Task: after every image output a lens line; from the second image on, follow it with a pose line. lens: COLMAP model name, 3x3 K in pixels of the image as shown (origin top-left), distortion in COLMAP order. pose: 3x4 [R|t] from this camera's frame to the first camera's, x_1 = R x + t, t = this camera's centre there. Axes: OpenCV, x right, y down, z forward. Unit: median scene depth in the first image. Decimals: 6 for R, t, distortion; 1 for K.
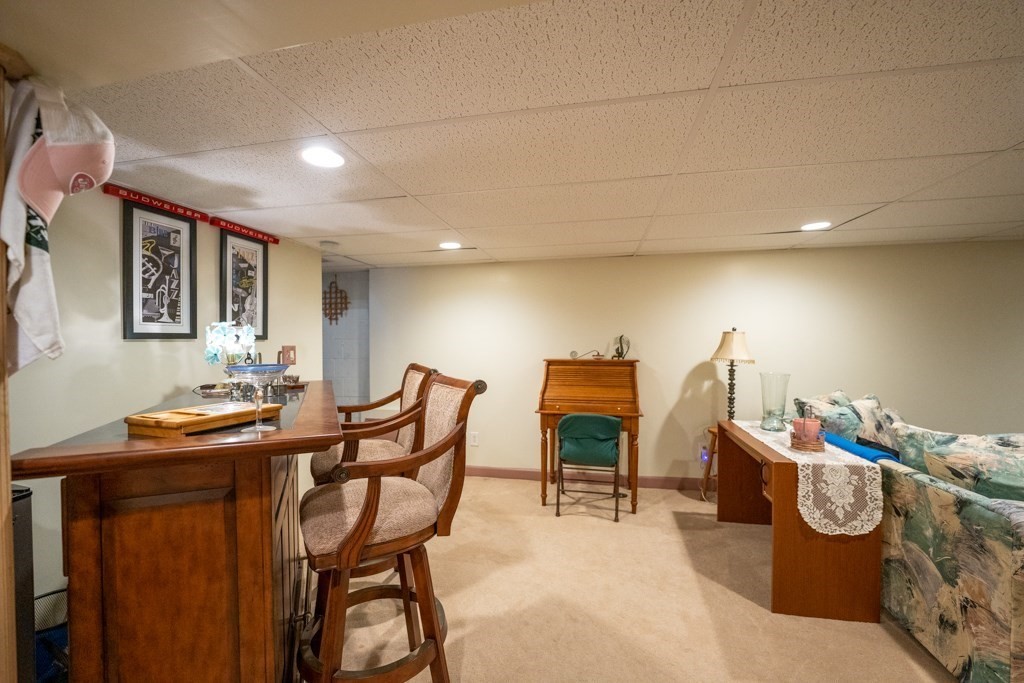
lens RADIAL K [[414.0, 0, 516.1], [0, 414.0, 342.4], [0, 0, 1]] dist [-0.029642, 0.003159]
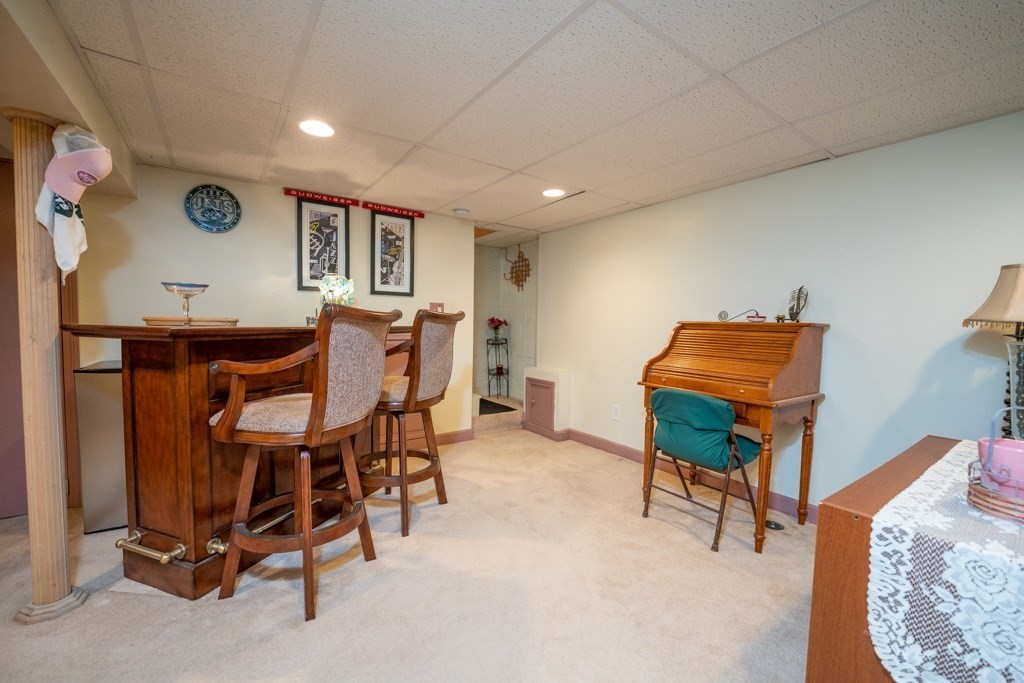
lens RADIAL K [[414.0, 0, 515.6], [0, 414.0, 342.7], [0, 0, 1]] dist [-0.029642, 0.003159]
pose [[0.731057, 0.050729, -0.680428, 0.645149], [-0.024160, 0.998532, 0.048487, 0.088210], [0.681889, -0.019007, 0.731209, 0.395245]]
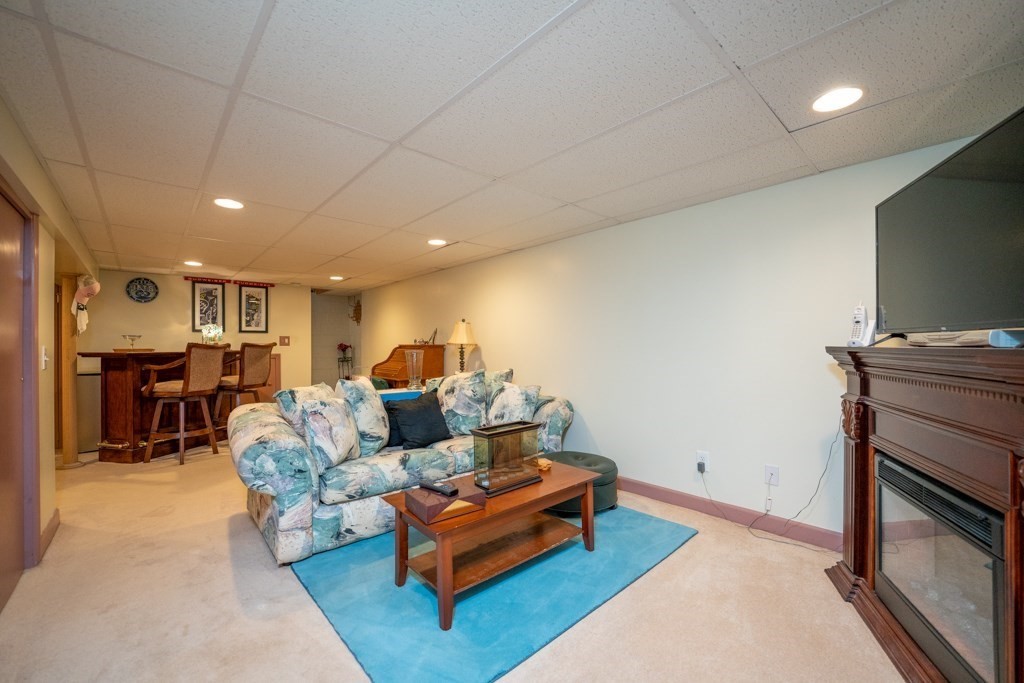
lens RADIAL K [[414.0, 0, 515.6], [0, 414.0, 344.1], [0, 0, 1]] dist [-0.029642, 0.003159]
pose [[0.807374, 0.000828, -0.590039, 2.261386], [-0.002890, 0.999993, -0.002550, 0.071470], [0.590032, 0.003764, 0.807371, 0.061523]]
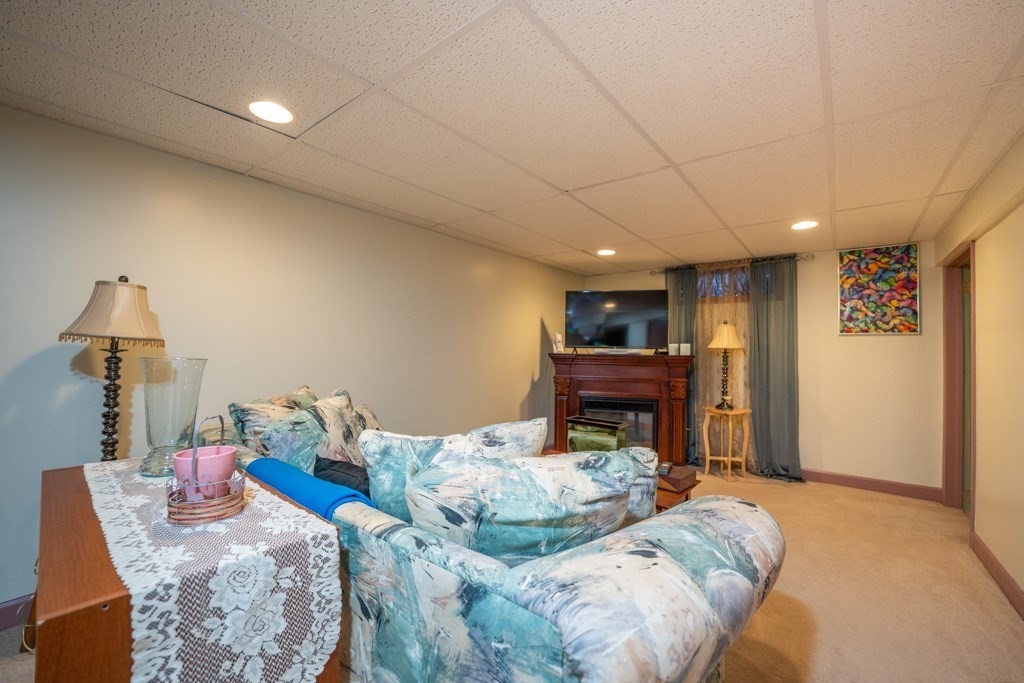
lens RADIAL K [[414.0, 0, 513.2], [0, 414.0, 340.0], [0, 0, 1]] dist [-0.029642, 0.003159]
pose [[0.470915, 0.036641, 0.881417, 0.498968], [-0.016026, 0.999327, -0.032981, 0.082300], [-0.882033, 0.001405, 0.471186, 0.518337]]
